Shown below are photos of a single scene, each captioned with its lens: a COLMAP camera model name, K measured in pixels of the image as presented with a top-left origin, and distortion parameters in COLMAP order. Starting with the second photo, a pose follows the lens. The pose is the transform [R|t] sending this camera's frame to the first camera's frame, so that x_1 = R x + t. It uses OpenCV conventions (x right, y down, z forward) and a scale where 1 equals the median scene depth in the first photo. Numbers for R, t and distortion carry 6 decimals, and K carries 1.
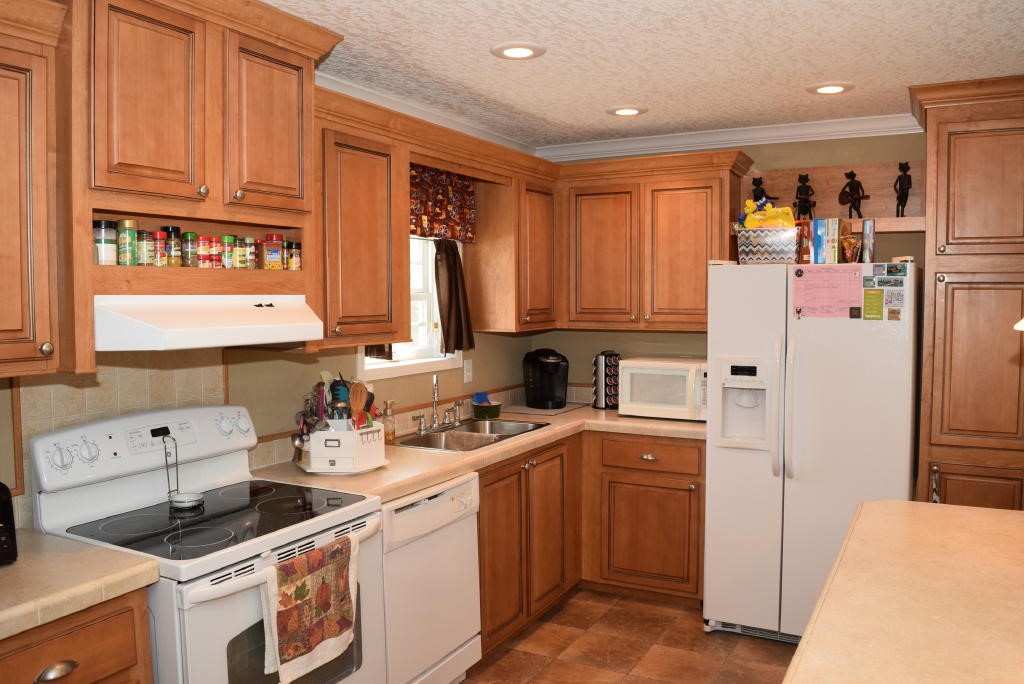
lens RADIAL K [[799.7, 0, 512.8], [0, 799.7, 339.3], [0, 0, 1]] dist [-0.093512, 0.011891]
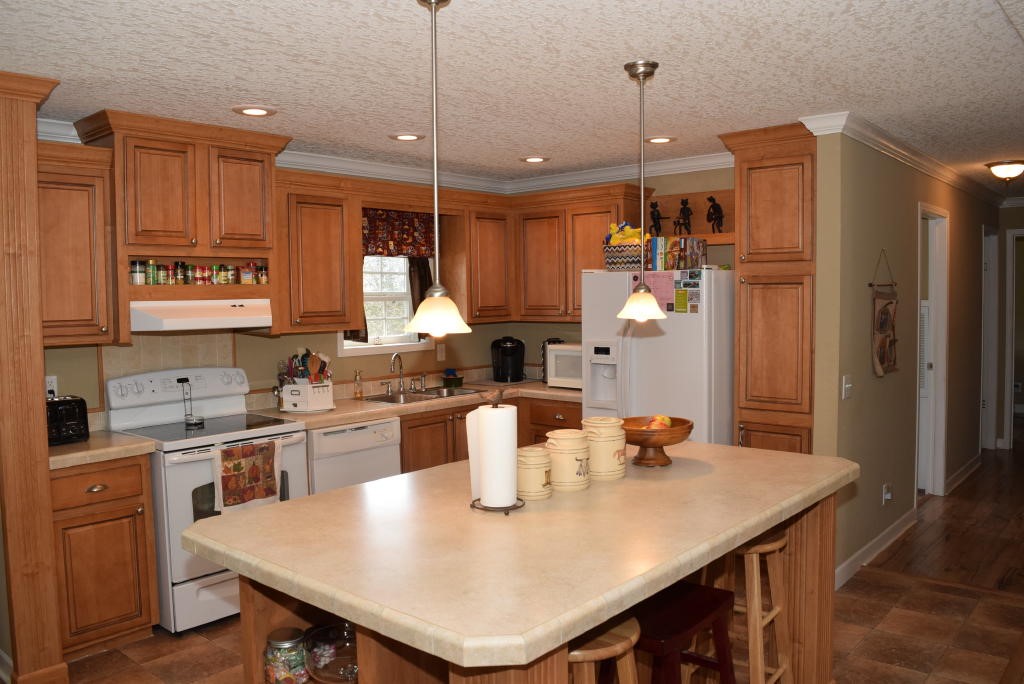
lens RADIAL K [[805.1, 0, 516.2], [0, 805.1, 336.1], [0, 0, 1]] dist [-0.097408, 0.024151]
pose [[0.977777, 0.000661, -0.209645, 0.545069], [-0.000934, 0.999999, -0.001206, 0.020508], [0.209644, 0.001375, 0.977777, -0.467726]]
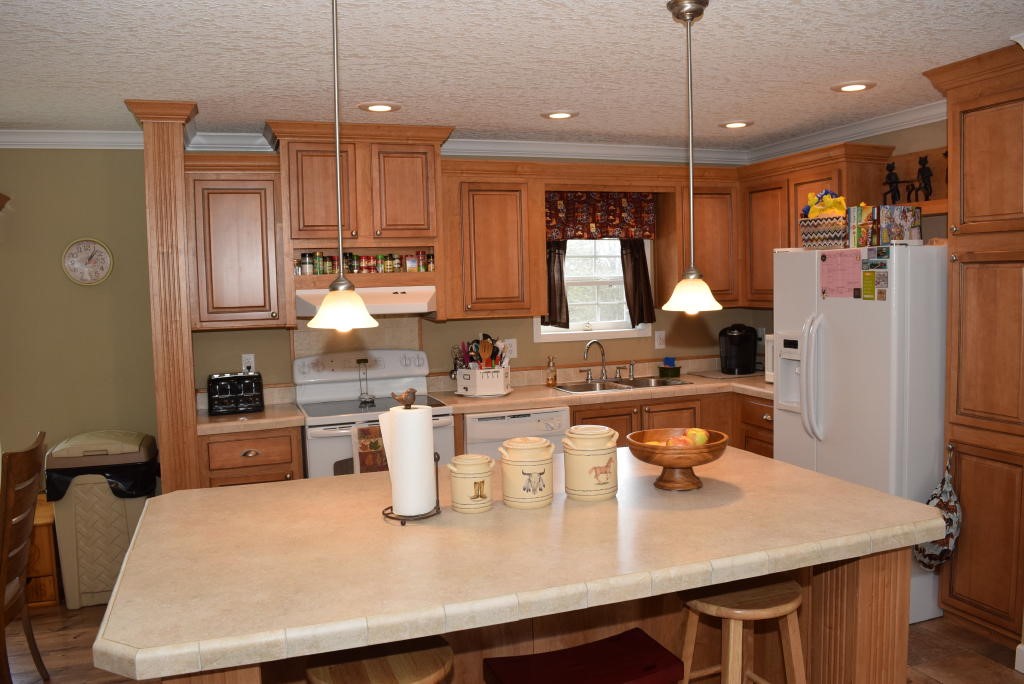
lens RADIAL K [[805.1, 0, 516.2], [0, 805.1, 336.1], [0, 0, 1]] dist [-0.097408, 0.024151]
pose [[0.750784, 0.027606, -0.659971, 0.943918], [-0.011953, 0.999531, 0.028211, 0.000487], [0.660440, -0.013292, 0.750761, -0.162287]]
